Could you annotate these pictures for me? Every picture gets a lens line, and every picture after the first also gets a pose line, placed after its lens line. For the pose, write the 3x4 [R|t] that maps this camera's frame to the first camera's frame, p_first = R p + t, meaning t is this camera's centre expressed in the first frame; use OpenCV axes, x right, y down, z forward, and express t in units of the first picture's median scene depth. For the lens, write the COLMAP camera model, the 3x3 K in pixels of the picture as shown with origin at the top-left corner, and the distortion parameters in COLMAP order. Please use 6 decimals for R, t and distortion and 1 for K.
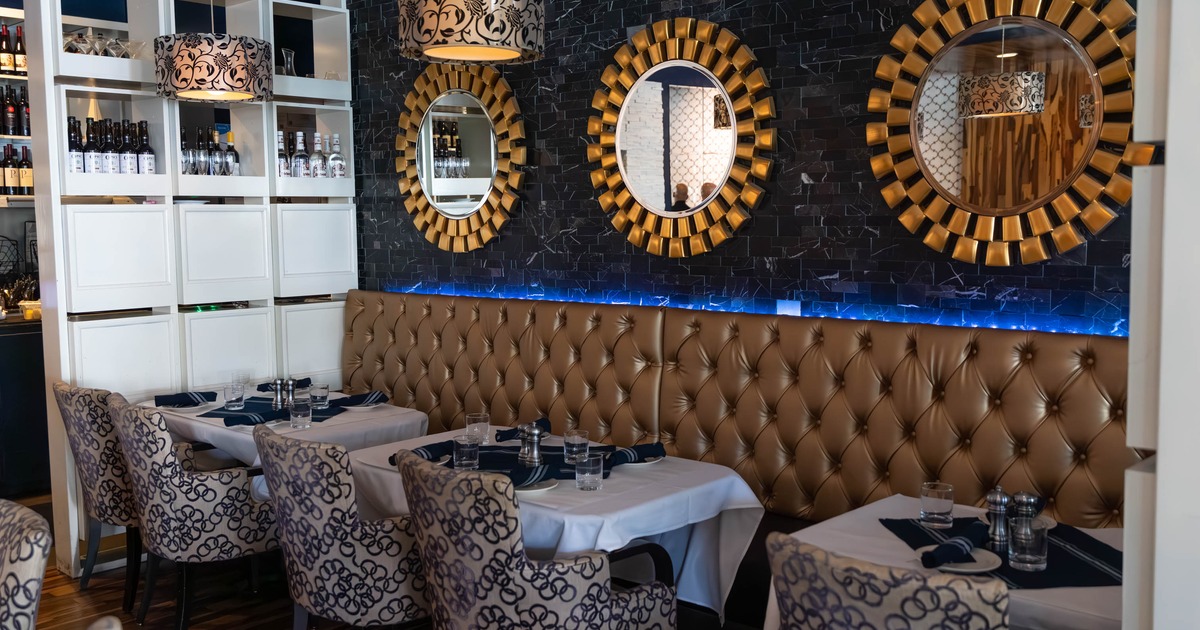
lens RADIAL K [[1098.2, 0, 600.0], [0, 1098.2, 315.0], [0, 0, 1]] dist [-0.037326, 0.006547]
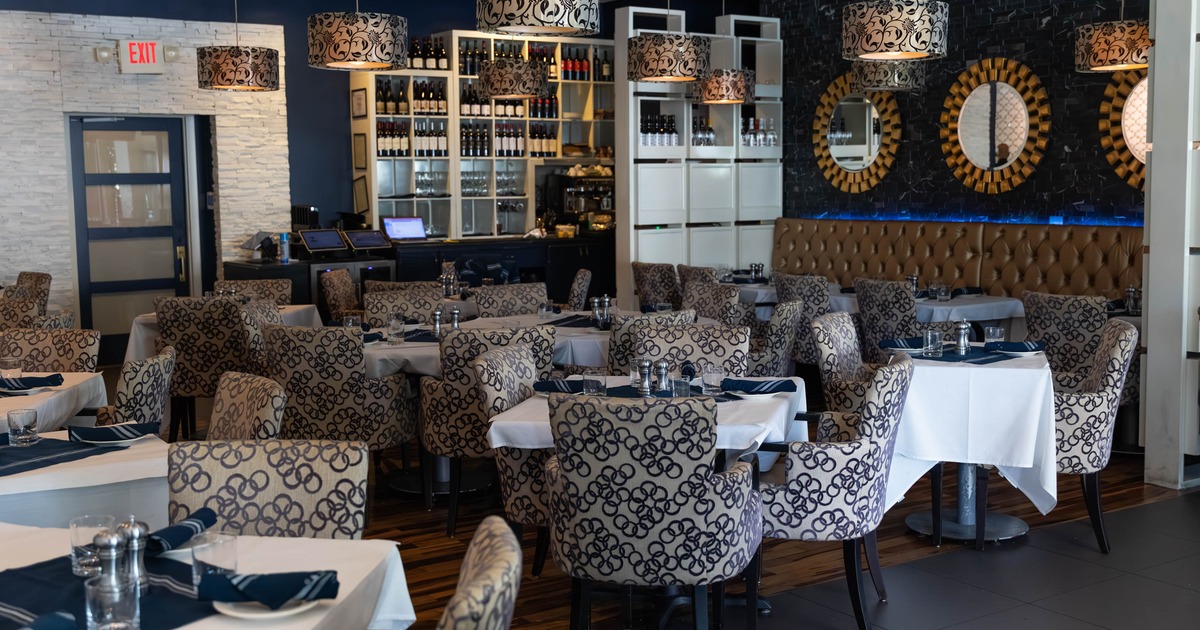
lens RADIAL K [[1316.5, 0, 600.0], [0, 1316.5, 315.0], [0, 0, 1]] dist [0.002664, 0.009880]
pose [[0.973536, 0.023471, -0.227326, -0.055015], [-0.019779, 0.999633, 0.018505, 0.109403], [0.227677, -0.013519, 0.973643, -1.136147]]
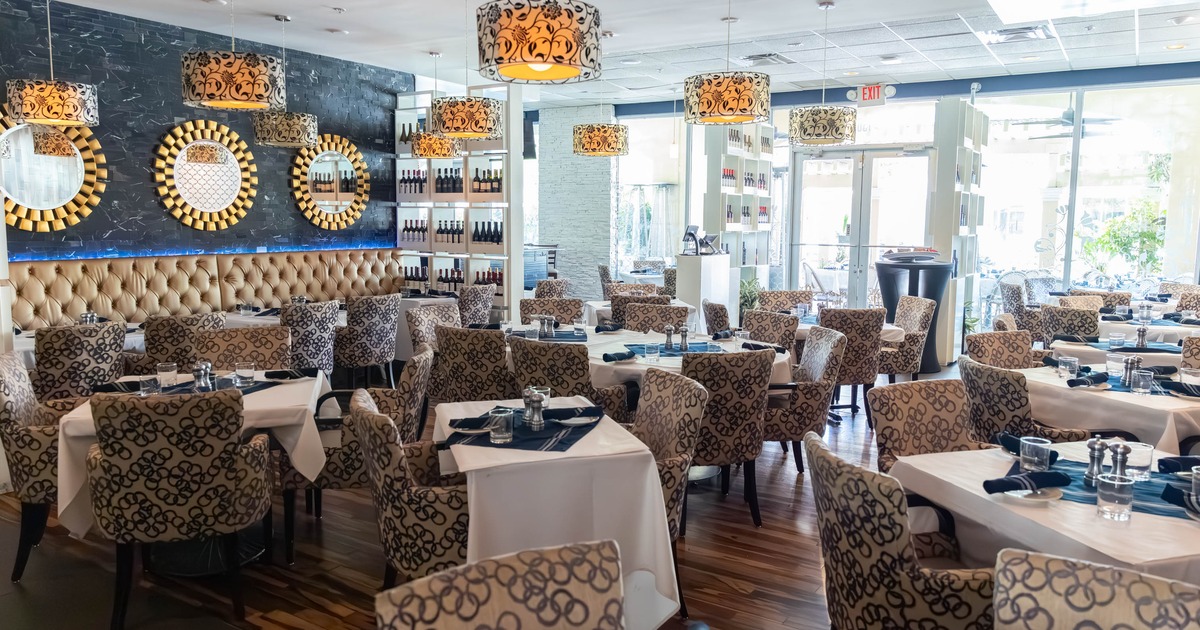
lens RADIAL K [[852.9, 0, 600.0], [0, 852.9, 315.0], [0, 0, 1]] dist [0.002816, 0.001741]
pose [[-0.157672, -0.109044, 0.981452, -1.649427], [0.073444, 0.989837, 0.121775, -0.034862], [-0.984757, 0.091282, -0.148061, 0.487736]]
